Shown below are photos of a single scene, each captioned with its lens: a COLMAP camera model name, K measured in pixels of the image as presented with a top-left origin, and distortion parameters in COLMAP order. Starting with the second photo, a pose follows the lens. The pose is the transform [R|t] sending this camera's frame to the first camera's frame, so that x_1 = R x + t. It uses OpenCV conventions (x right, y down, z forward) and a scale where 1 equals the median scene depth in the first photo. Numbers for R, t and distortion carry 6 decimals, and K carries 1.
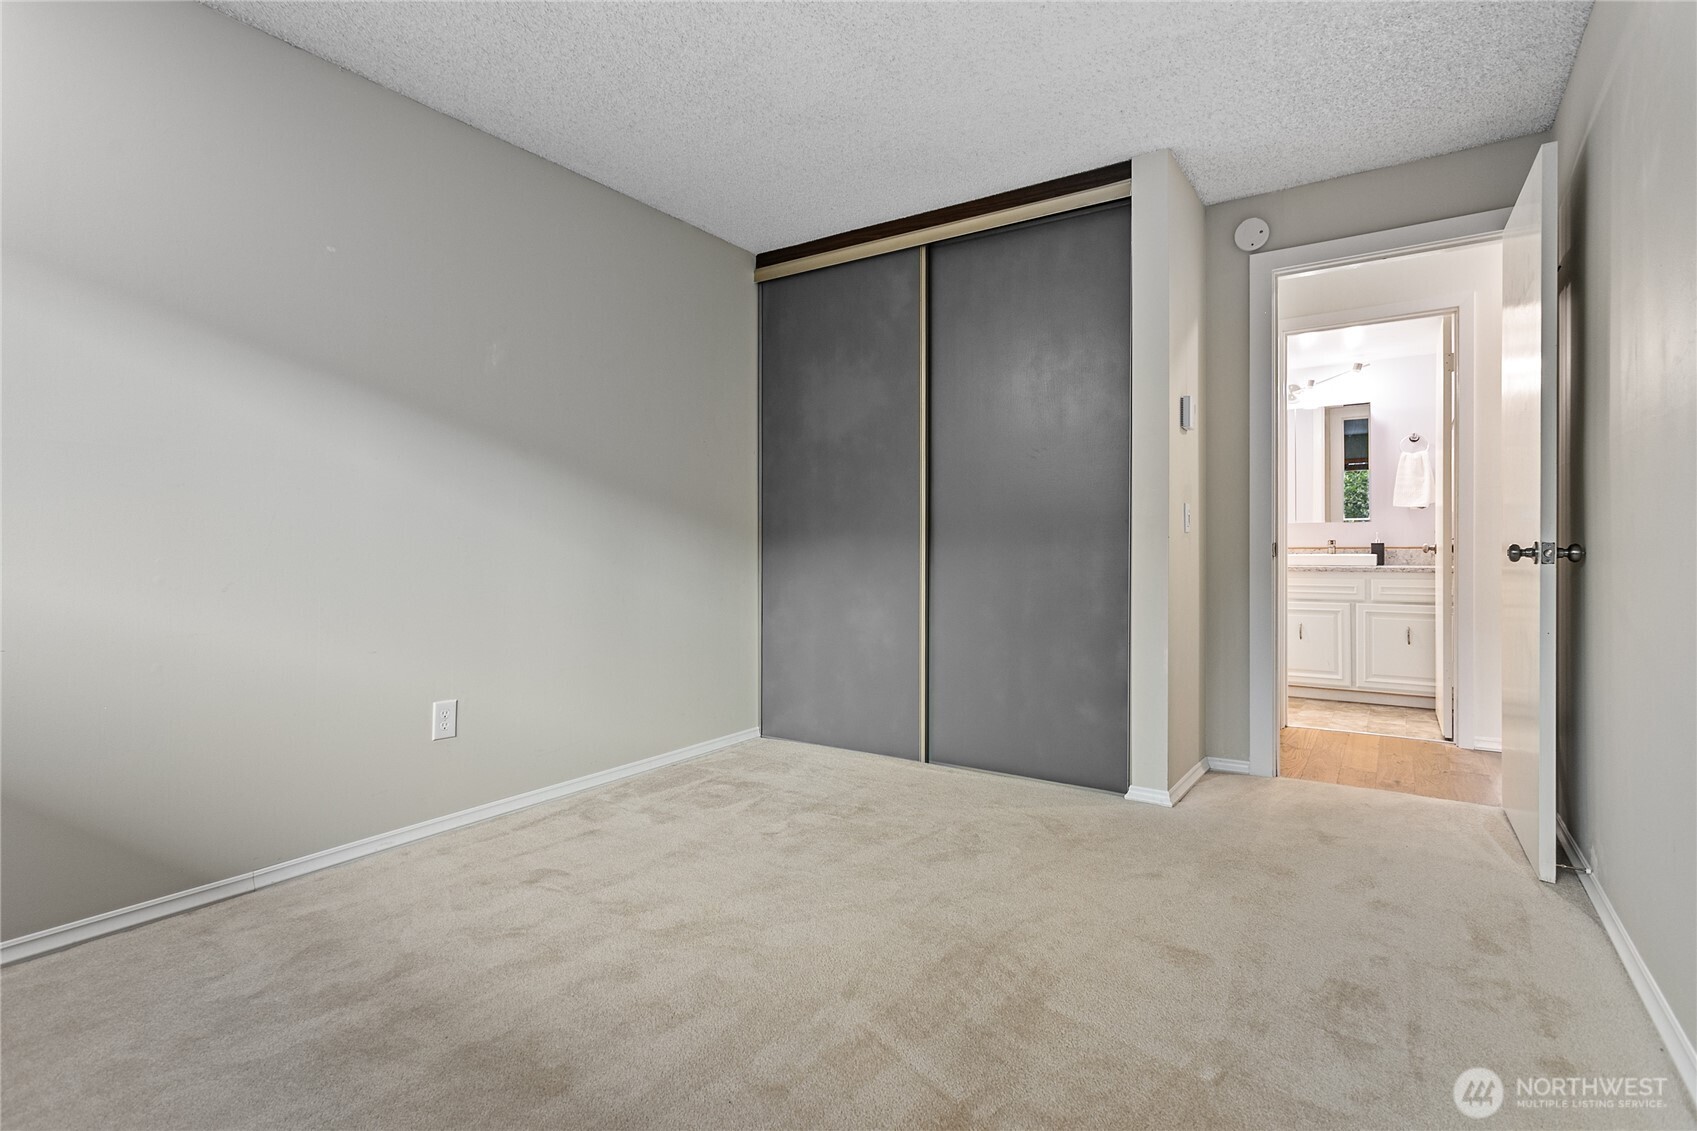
lens RADIAL K [[799.1, 0, 848.5], [0, 799.1, 565.5], [0, 0, 1]] dist [0.001583, 0.000553]
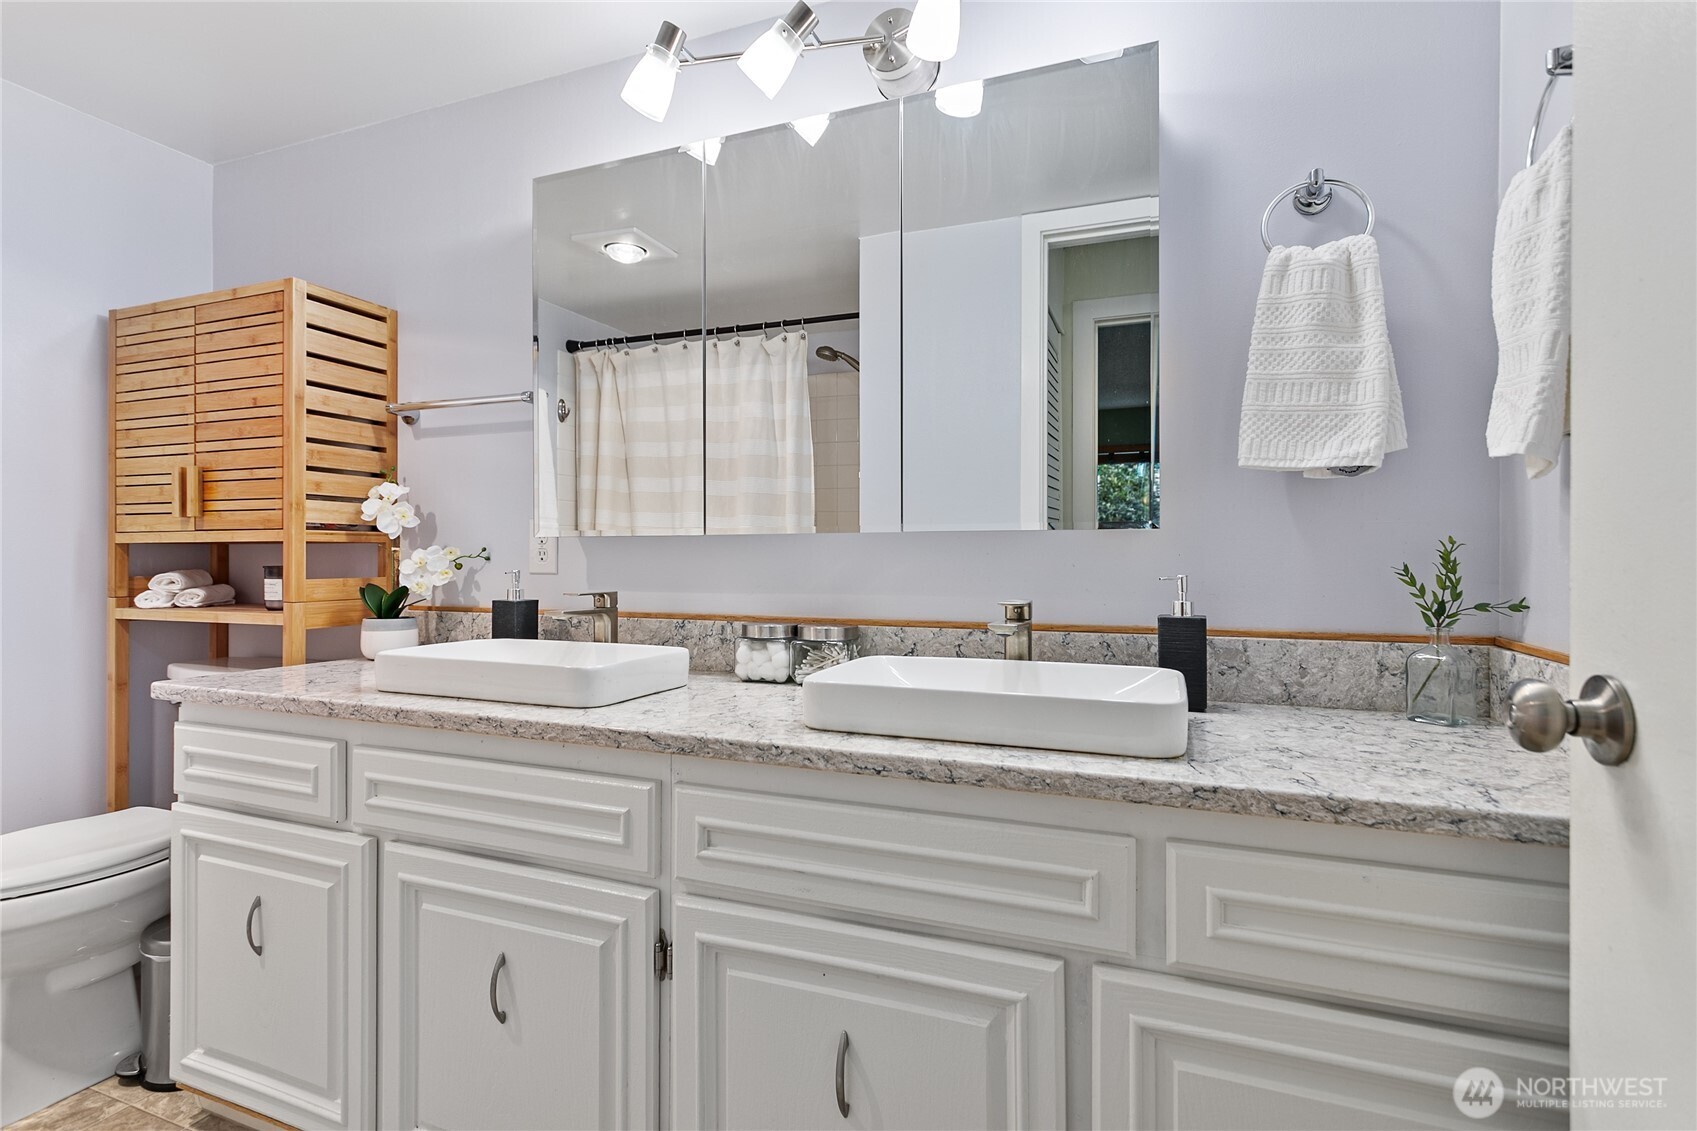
lens RADIAL K [[799.1, 0, 848.5], [0, 799.1, 565.5], [0, 0, 1]] dist [0.001583, 0.000553]
pose [[0.973751, 0.007319, 0.227500, 0.512044], [-0.005978, 0.999960, -0.006582, -0.041511], [-0.227539, 0.005049, 0.973756, 0.793356]]
